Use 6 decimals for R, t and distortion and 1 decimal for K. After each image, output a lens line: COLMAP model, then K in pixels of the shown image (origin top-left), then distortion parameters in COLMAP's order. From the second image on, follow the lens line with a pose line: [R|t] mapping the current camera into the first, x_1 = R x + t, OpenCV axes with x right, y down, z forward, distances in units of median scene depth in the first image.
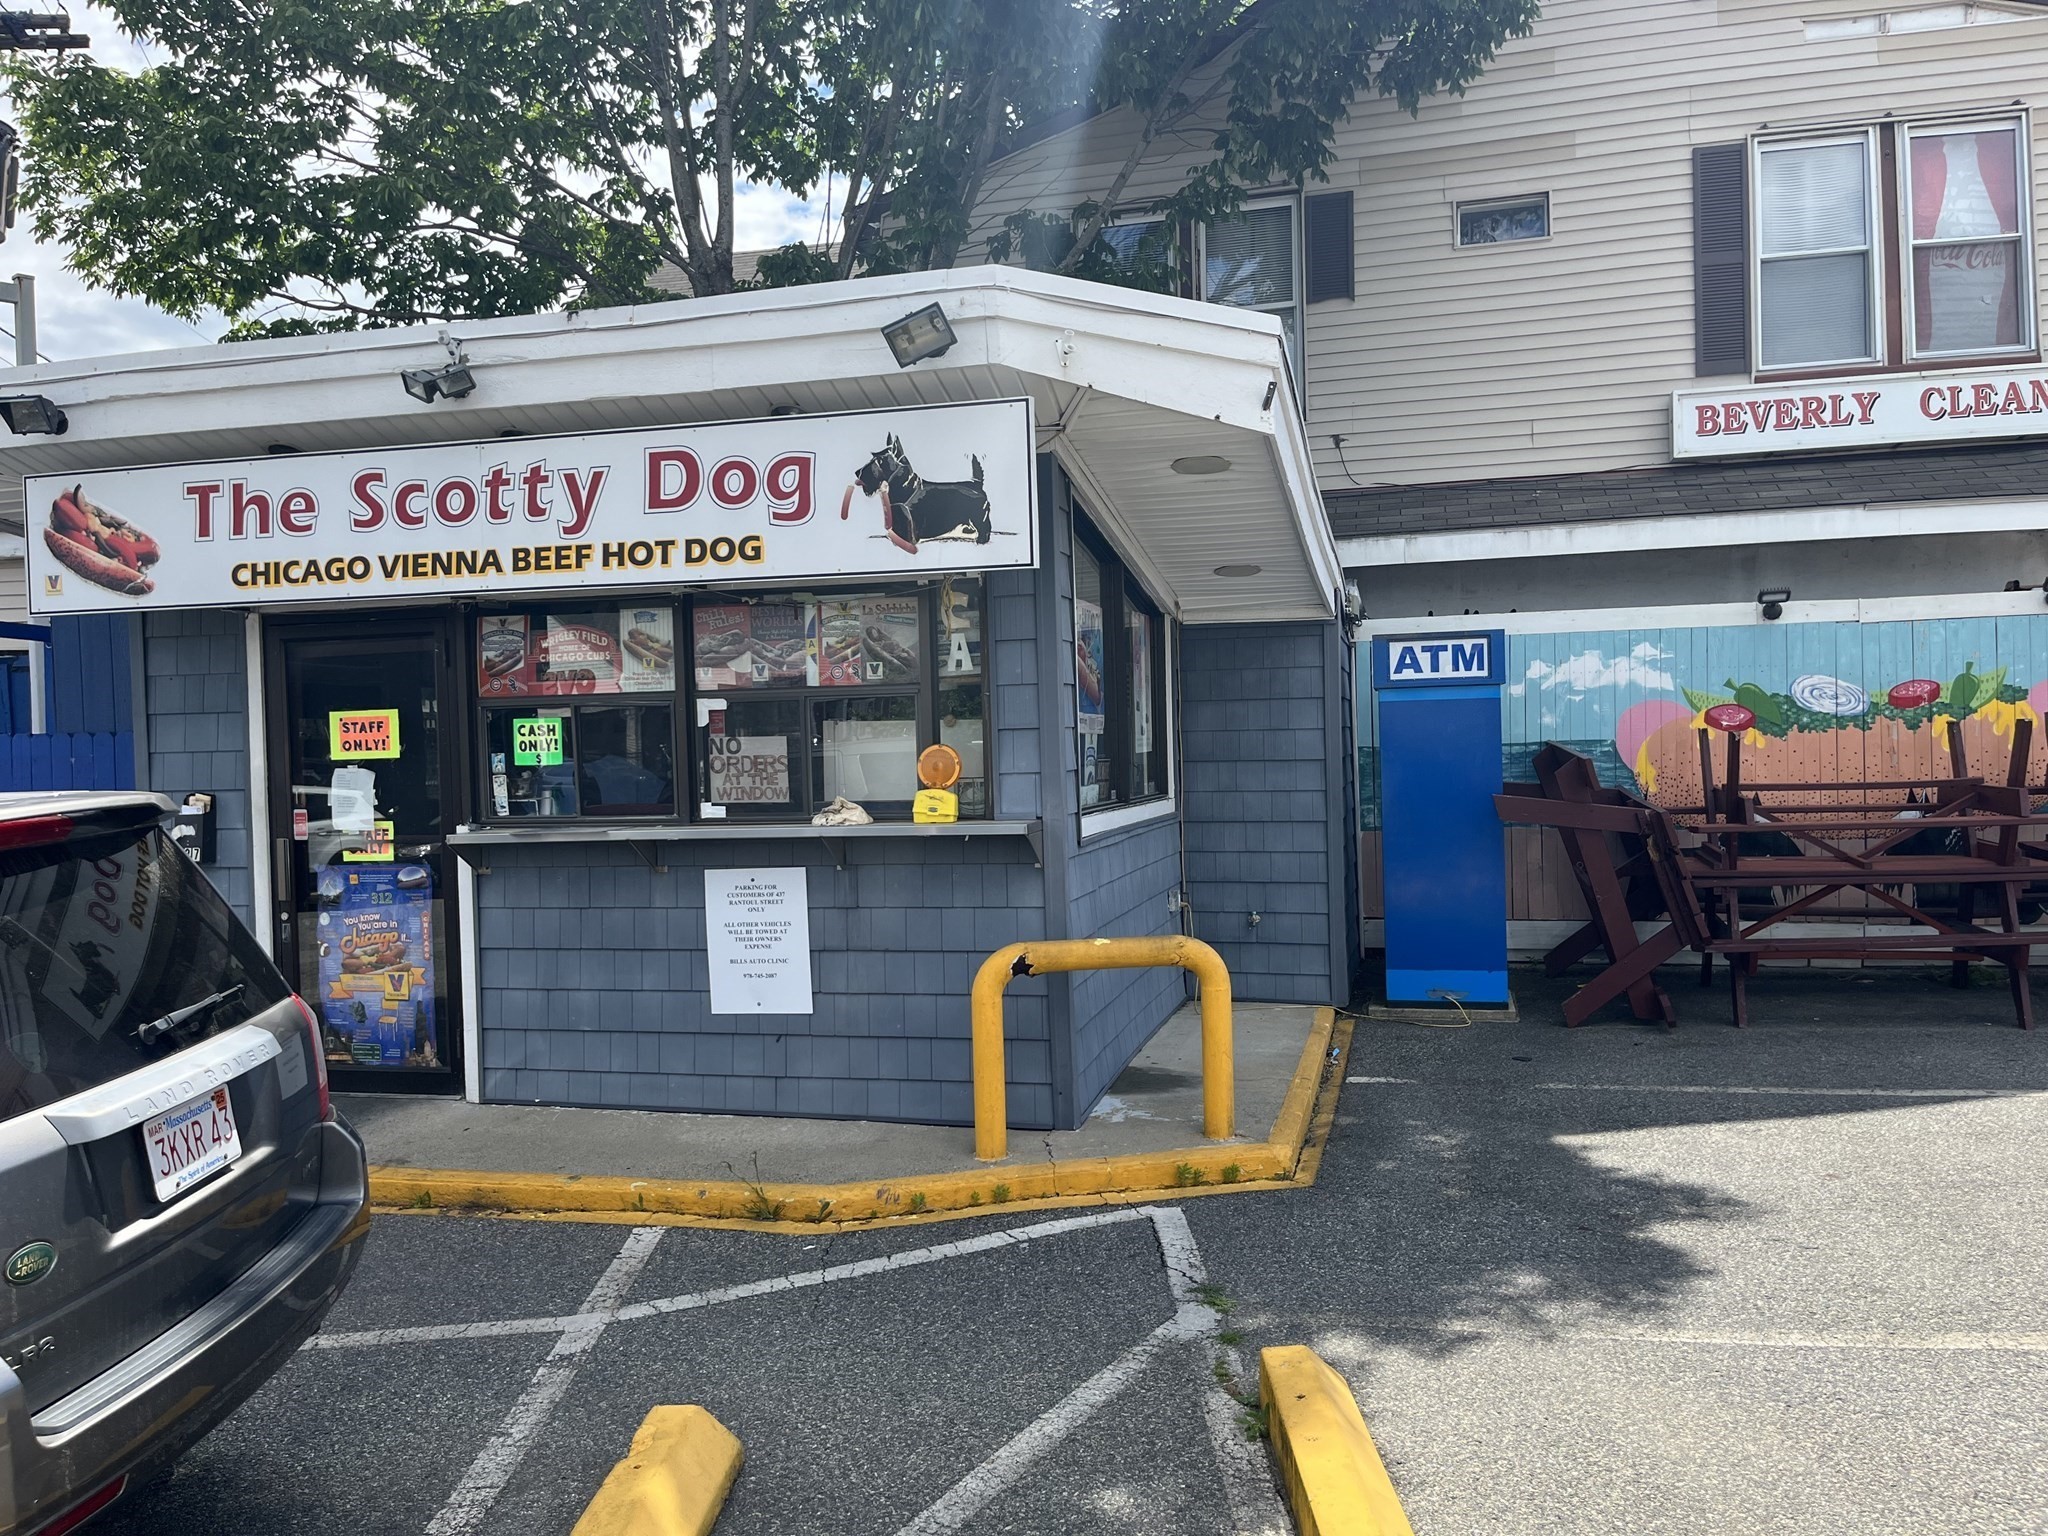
lens RADIAL K [[1559.0, 0, 1013.9], [0, 1559.0, 779.7], [0, 0, 1]] dist [0.038943, -0.032171]
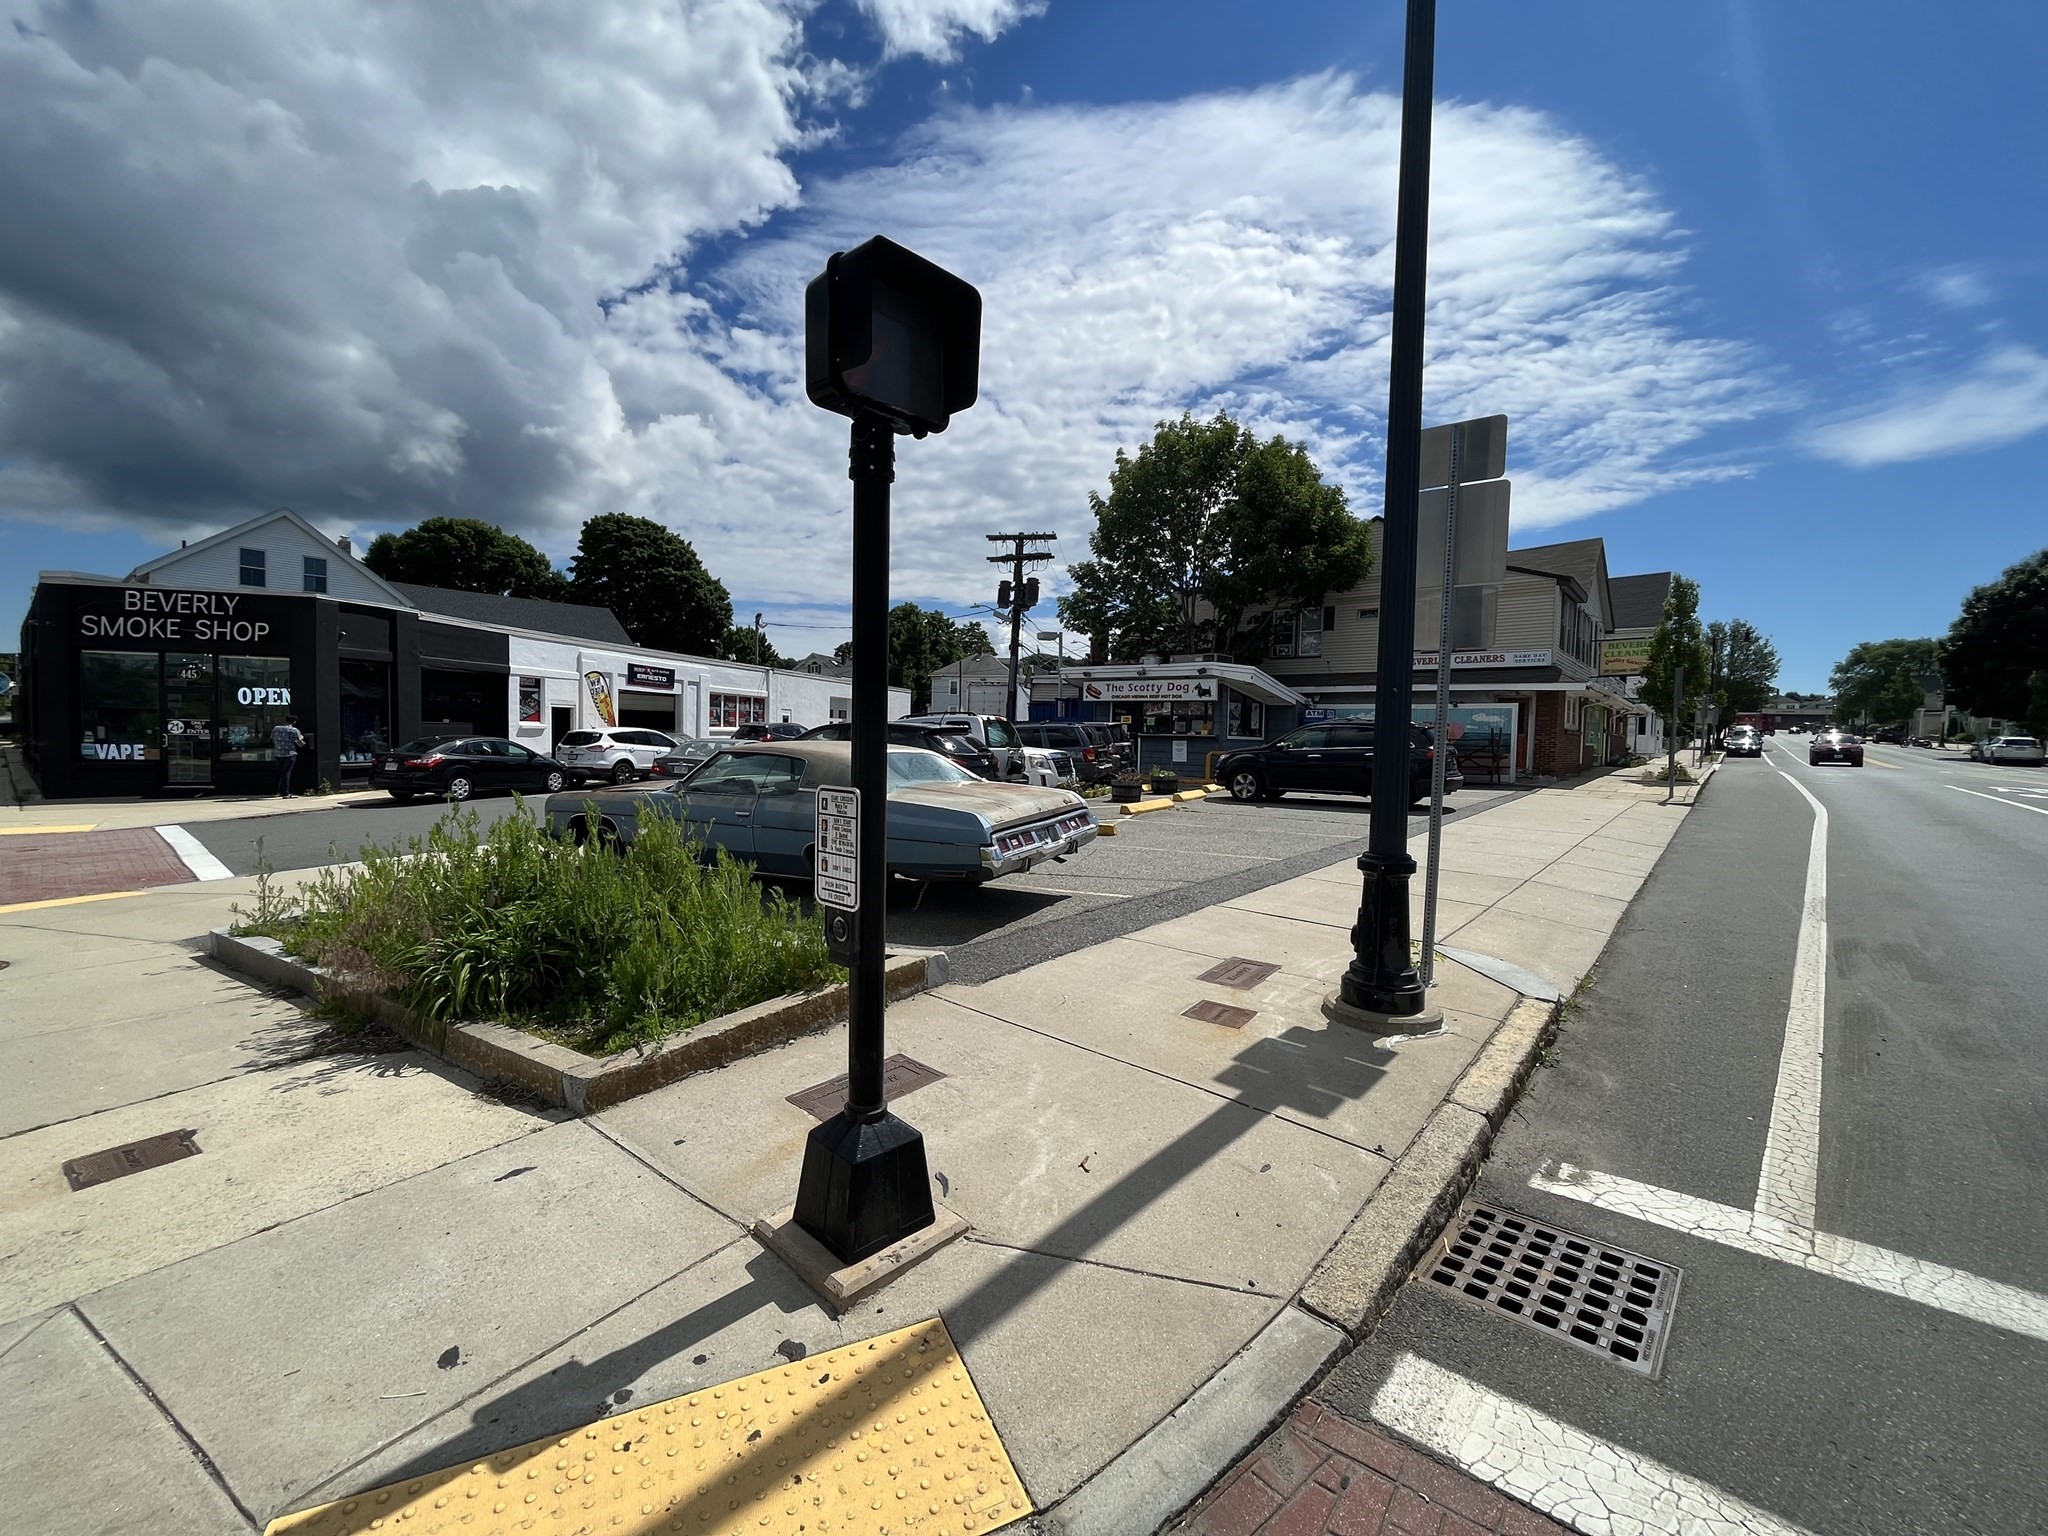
lens RADIAL K [[812.5, 0, 1026.6], [0, 812.5, 767.2], [0, 0, 1]] dist [0.003793, 0.000150]
pose [[0.908032, 0.063651, -0.414036, 0.691480], [-0.056759, 0.997968, 0.028941, 0.103714], [0.415037, -0.002779, 0.909800, -2.473711]]
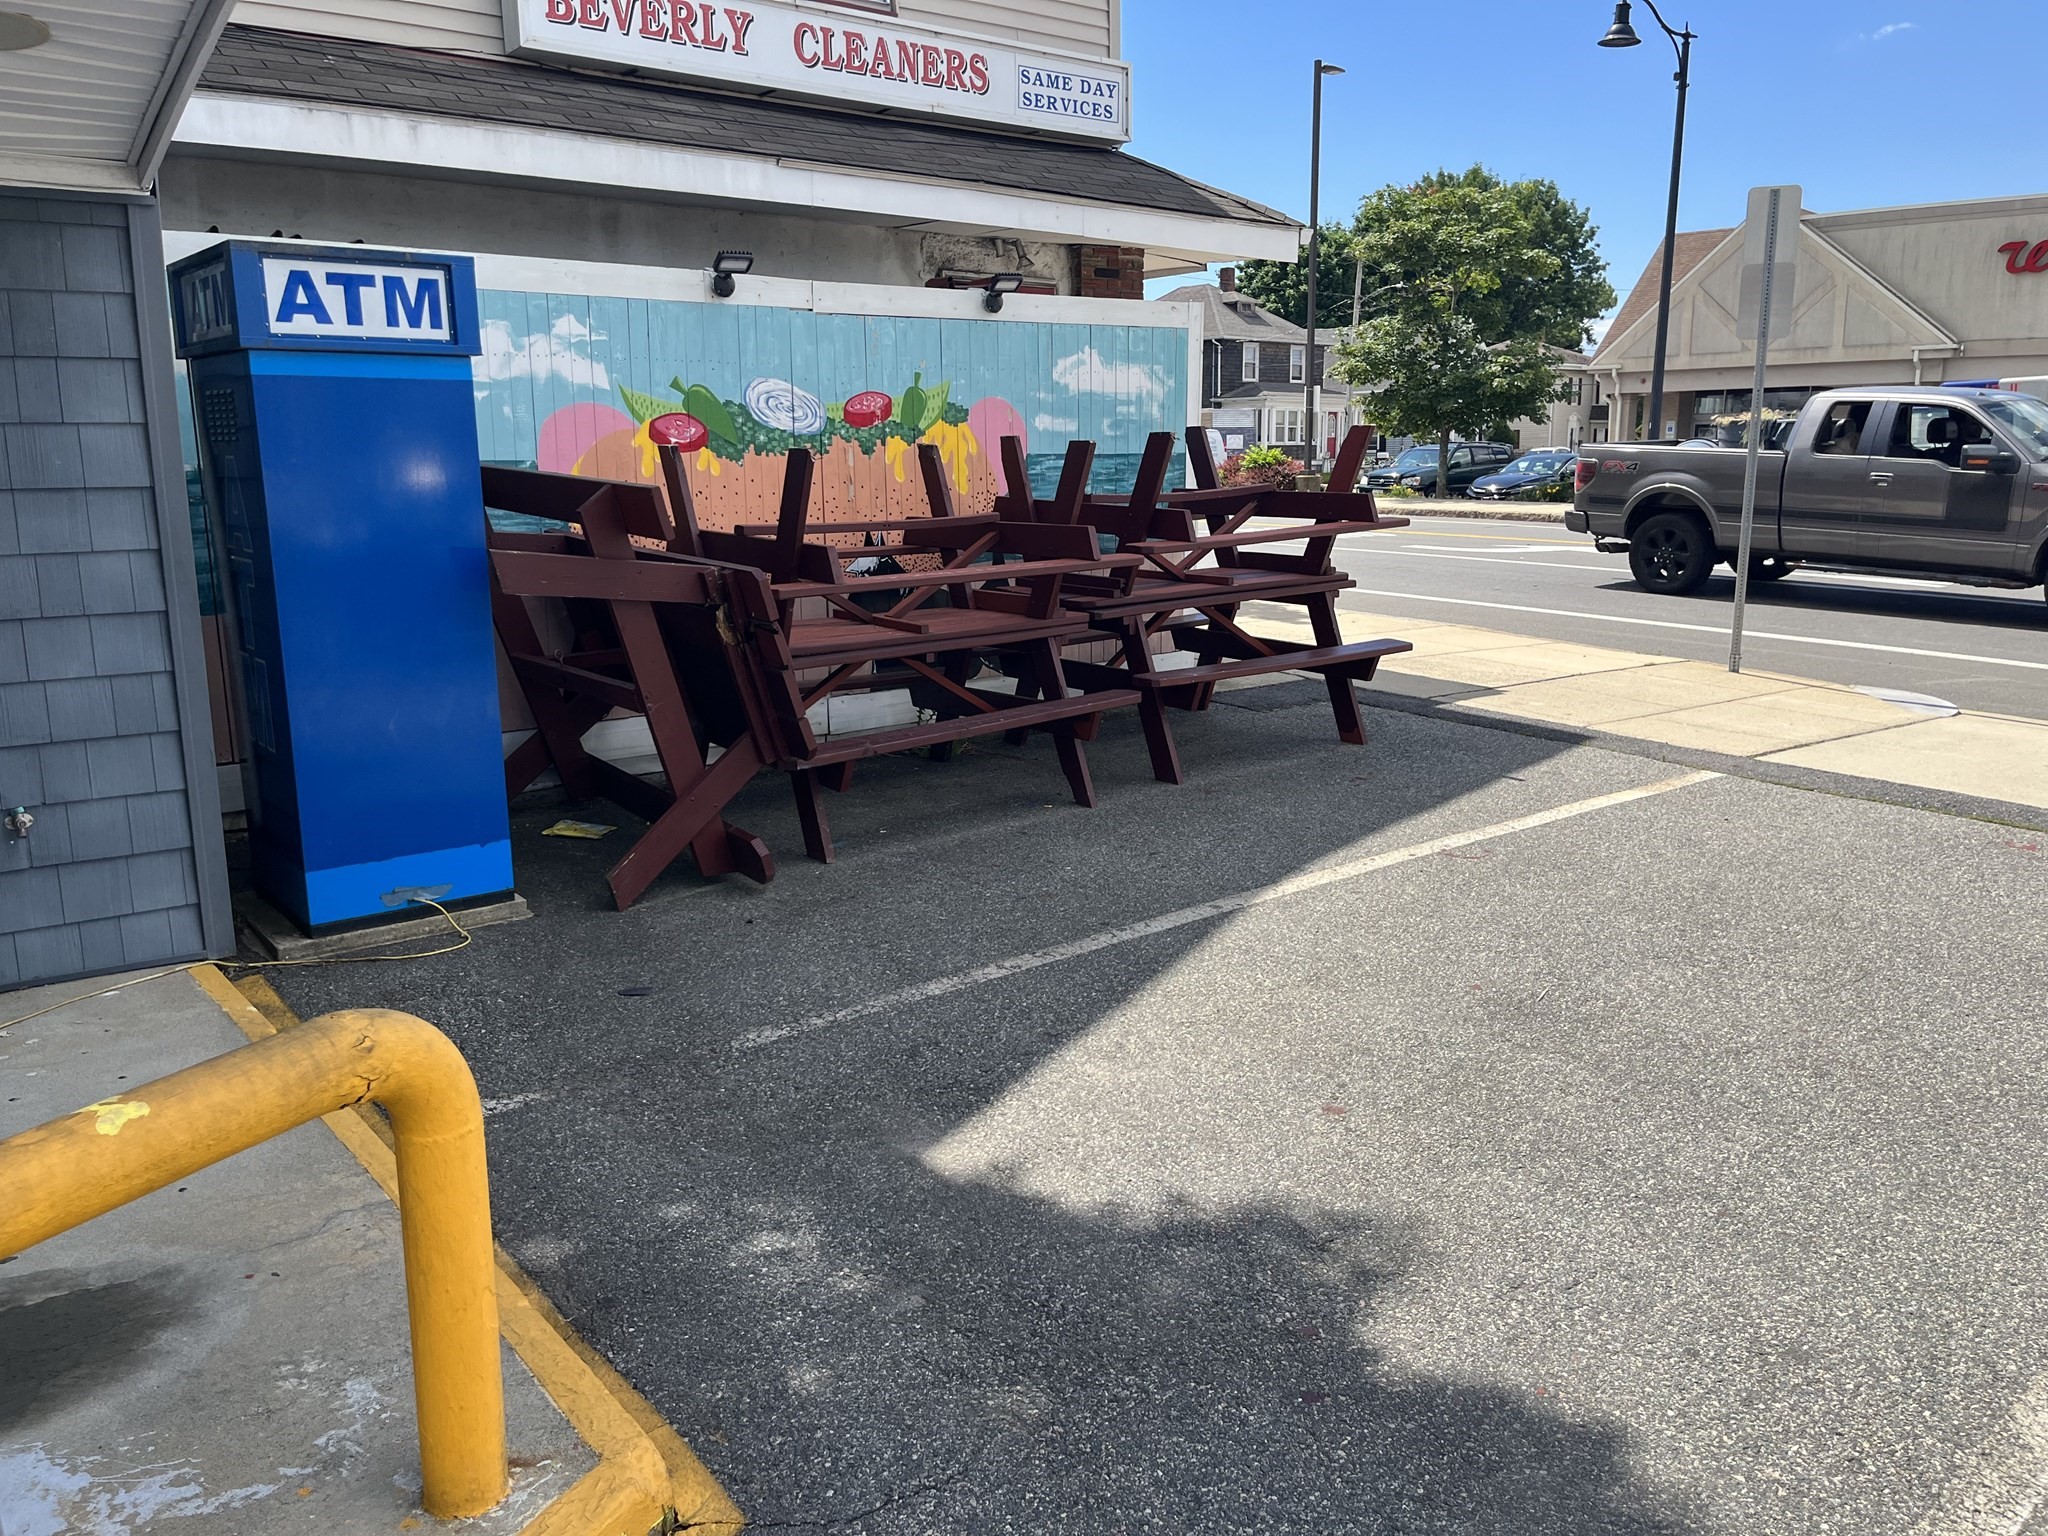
lens RADIAL K [[1559.0, 0, 1034.0], [0, 1559.0, 768.0], [0, 0, 1]] dist [0.038943, -0.032171]
pose [[0.598761, -0.139327, 0.788716, -0.054349], [0.013883, 0.986411, 0.163710, -0.003734], [-0.800808, -0.087073, 0.592558, 0.608656]]
